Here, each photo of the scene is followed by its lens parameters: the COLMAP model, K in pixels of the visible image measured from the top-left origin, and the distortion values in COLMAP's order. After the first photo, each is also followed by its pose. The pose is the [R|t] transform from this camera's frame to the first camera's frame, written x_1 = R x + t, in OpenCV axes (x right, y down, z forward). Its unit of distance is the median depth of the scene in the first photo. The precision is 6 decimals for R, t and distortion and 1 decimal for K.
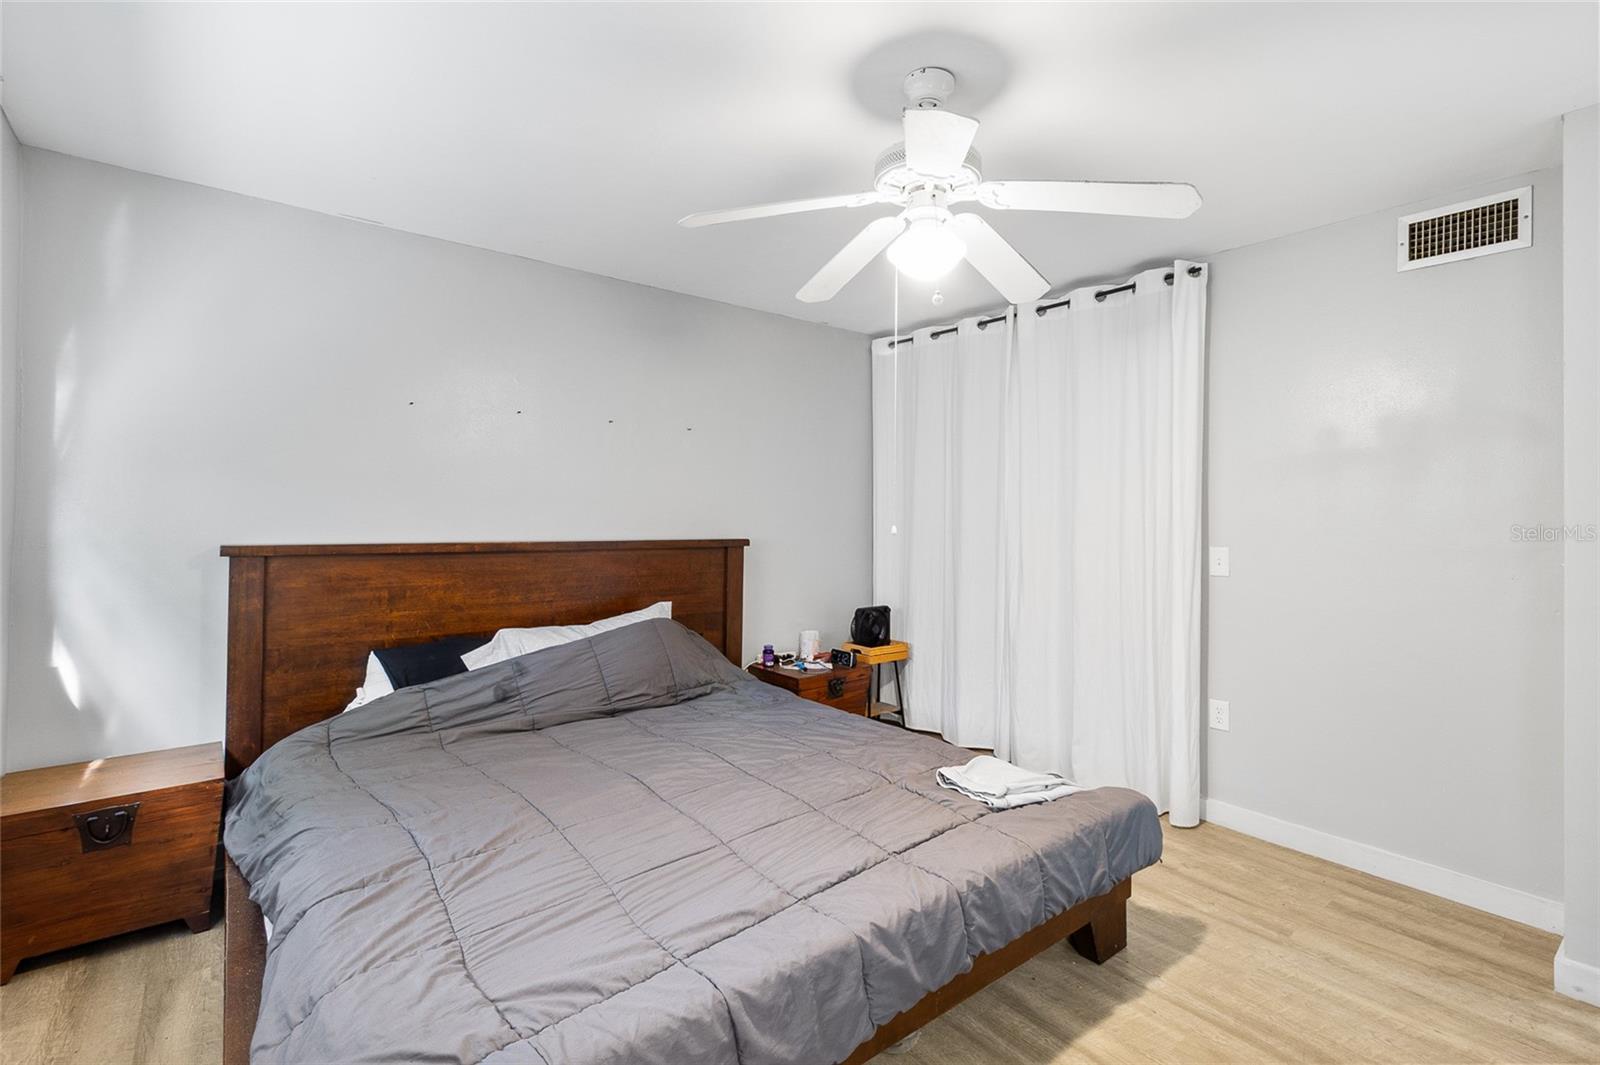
lens RADIAL K [[736.2, 0, 817.9], [0, 736.2, 506.8], [0, 0, 1]] dist [0.000053, -0.000171]
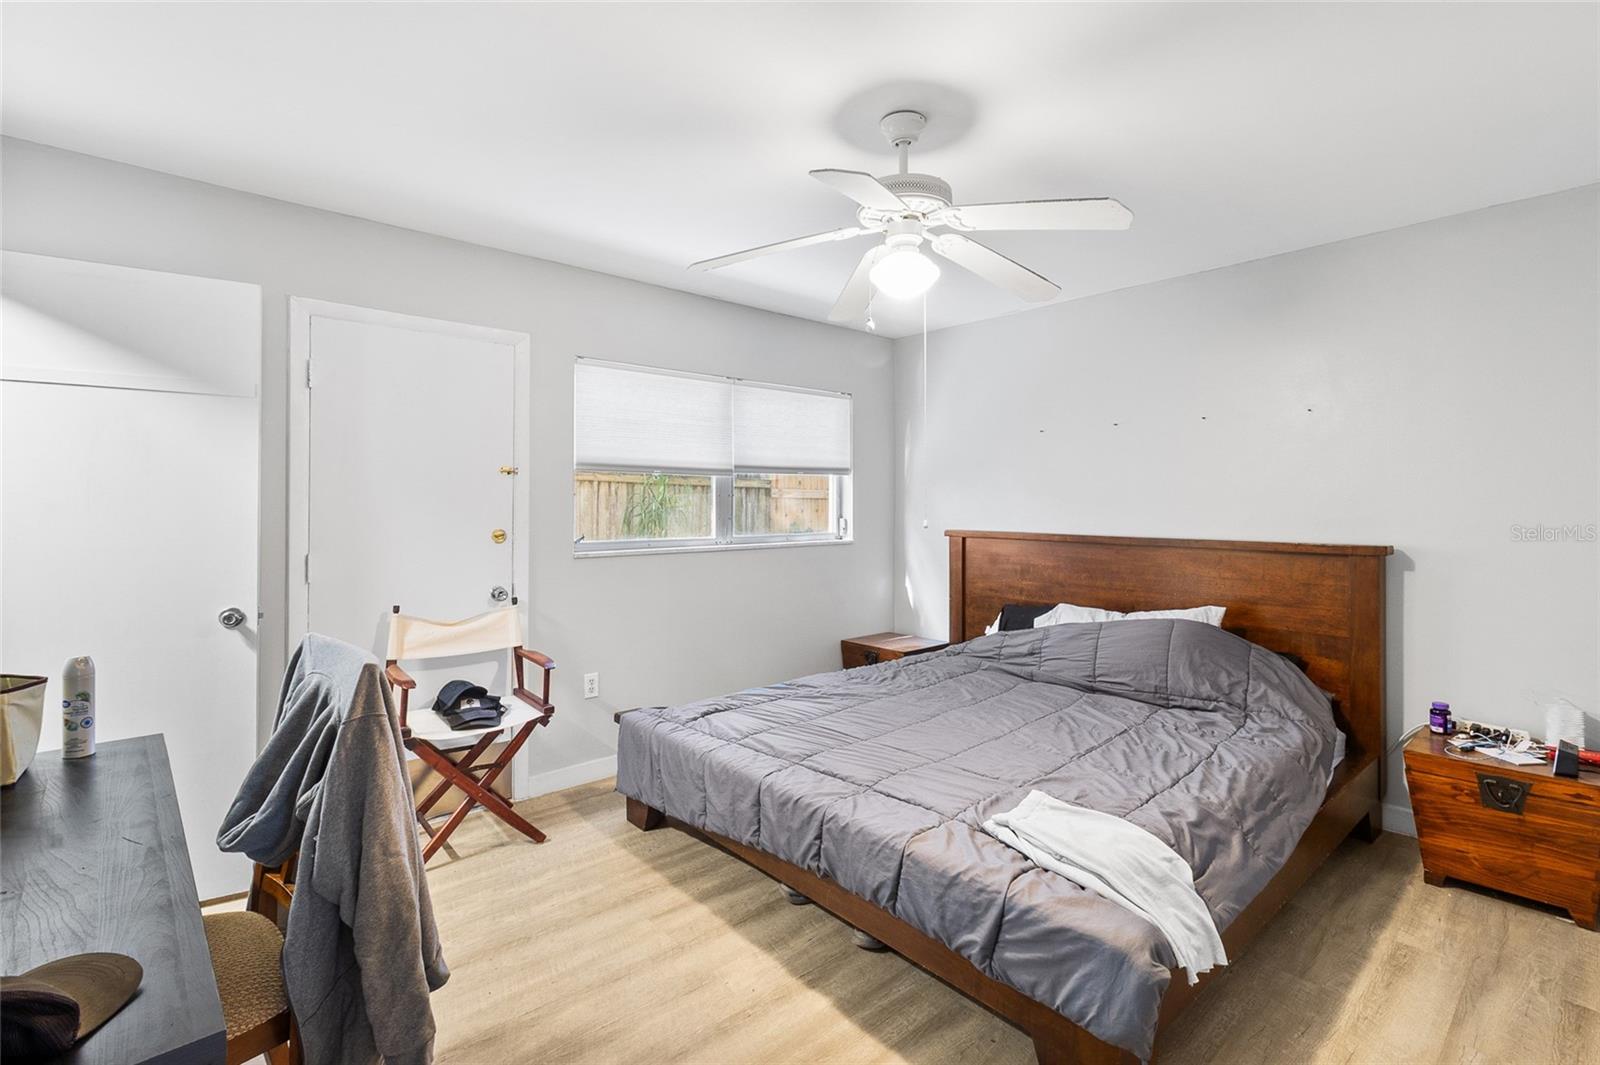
lens RADIAL K [[736.2, 0, 817.9], [0, 736.2, 506.8], [0, 0, 1]] dist [0.000053, -0.000171]
pose [[0.046484, -0.010102, -0.998868, 0.819405], [0.005088, 0.999938, -0.009876, 0.011352], [0.998906, -0.004623, 0.046532, 0.533539]]
